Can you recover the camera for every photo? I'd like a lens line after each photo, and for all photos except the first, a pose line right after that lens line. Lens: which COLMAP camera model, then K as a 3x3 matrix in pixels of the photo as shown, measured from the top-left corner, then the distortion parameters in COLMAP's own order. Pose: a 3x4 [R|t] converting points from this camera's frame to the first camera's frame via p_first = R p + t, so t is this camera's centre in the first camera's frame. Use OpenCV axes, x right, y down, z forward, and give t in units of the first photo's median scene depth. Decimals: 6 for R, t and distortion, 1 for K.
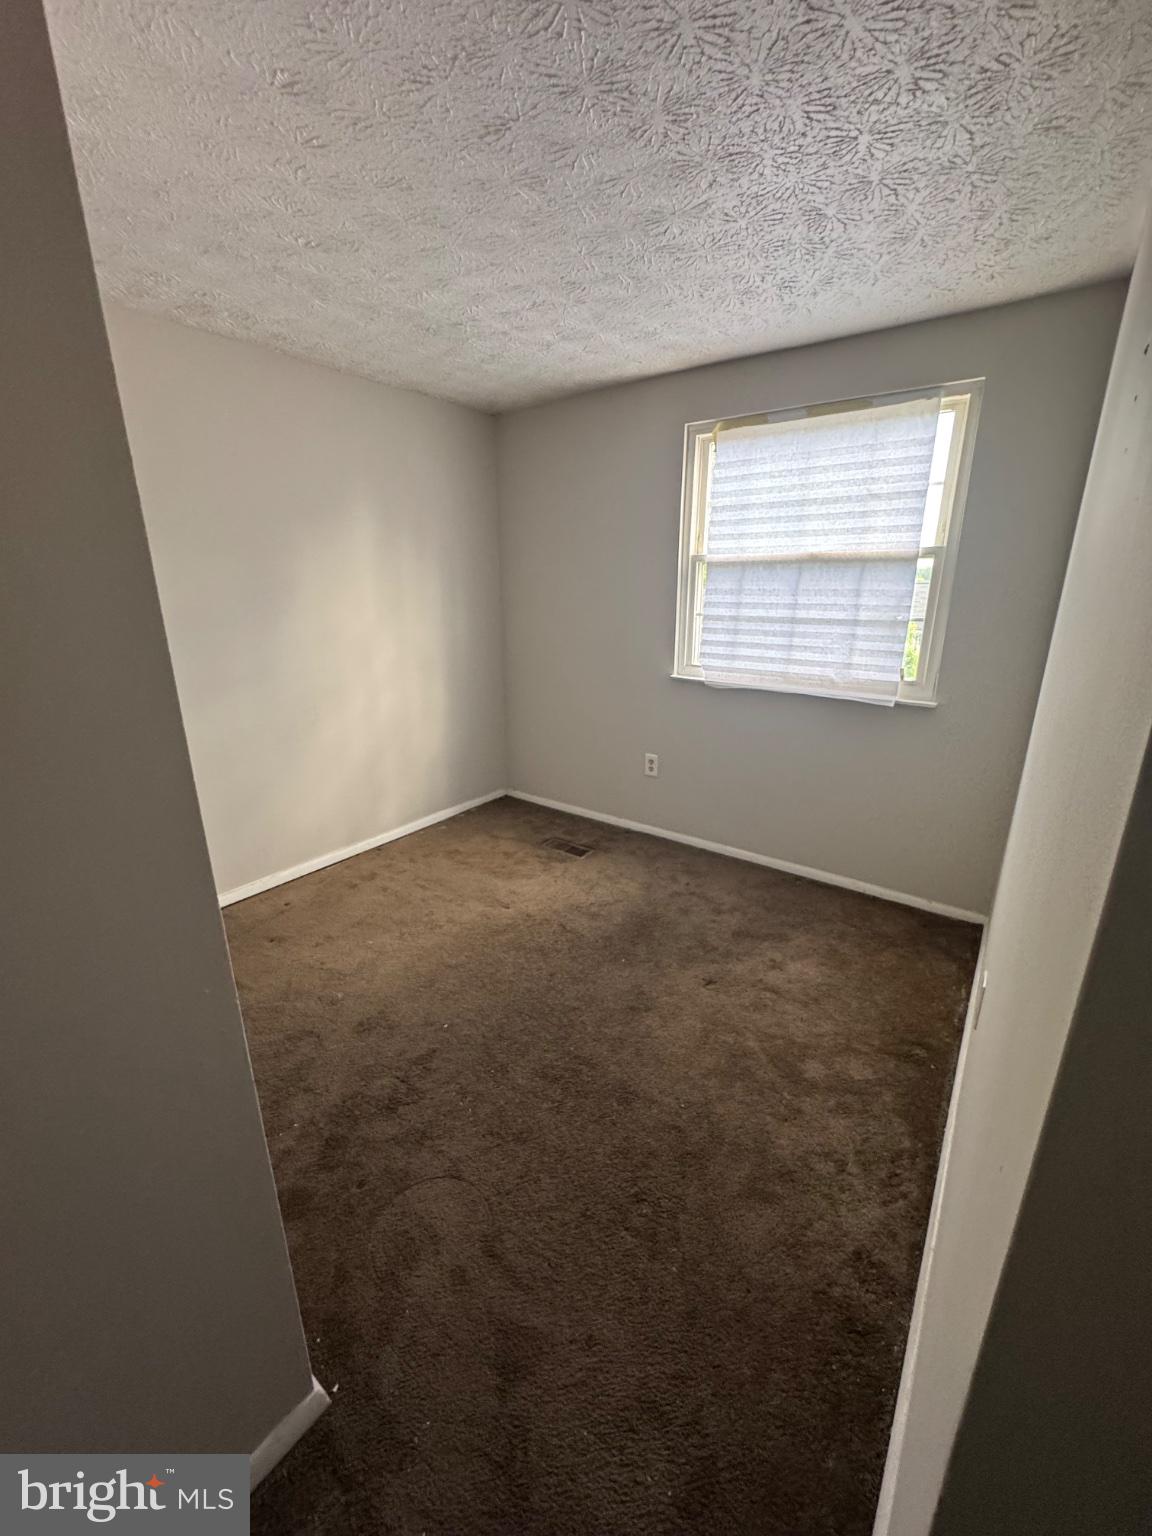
lens RADIAL K [[621.2, 0, 584.0], [0, 621.2, 765.0], [0, 0, 1]] dist [-0.002863, -0.000335]
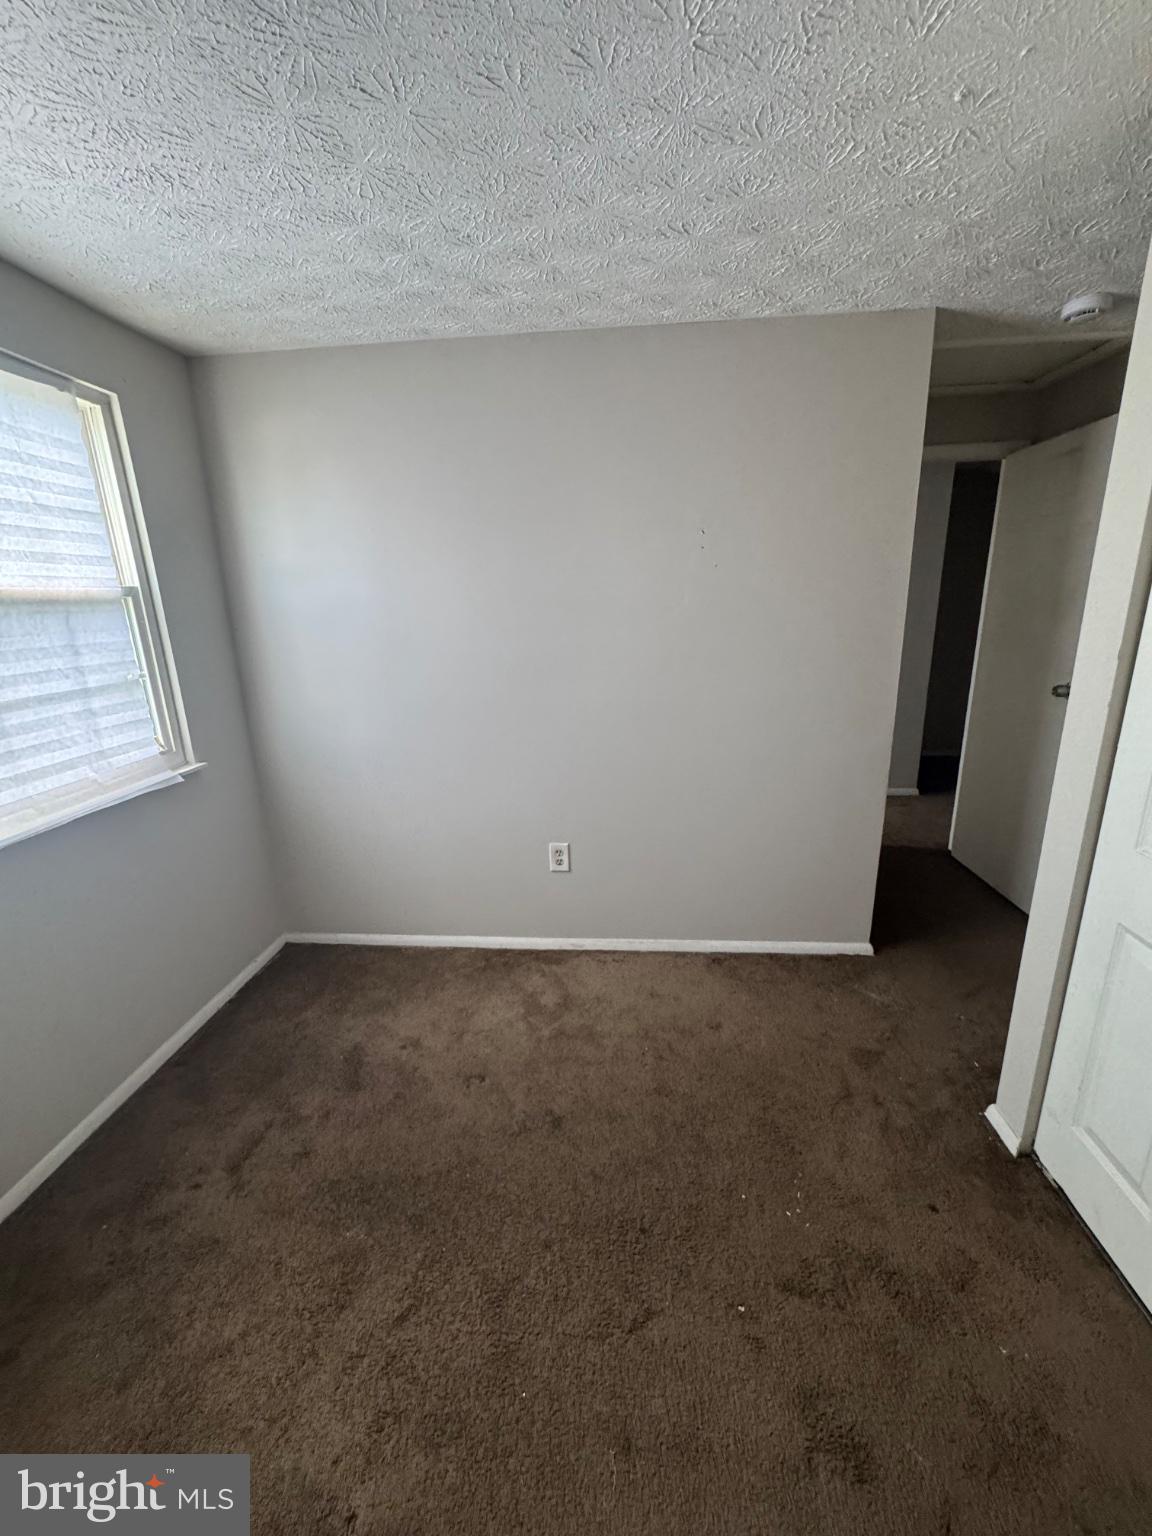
lens RADIAL K [[621.2, 0, 571.6], [0, 621.2, 767.2], [0, 0, 1]] dist [-0.002863, -0.000335]
pose [[-0.516715, -0.205186, 0.831207, -0.428317], [0.277181, 0.878477, 0.389163, -0.283056], [-0.810047, 0.431481, -0.397048, 0.902076]]
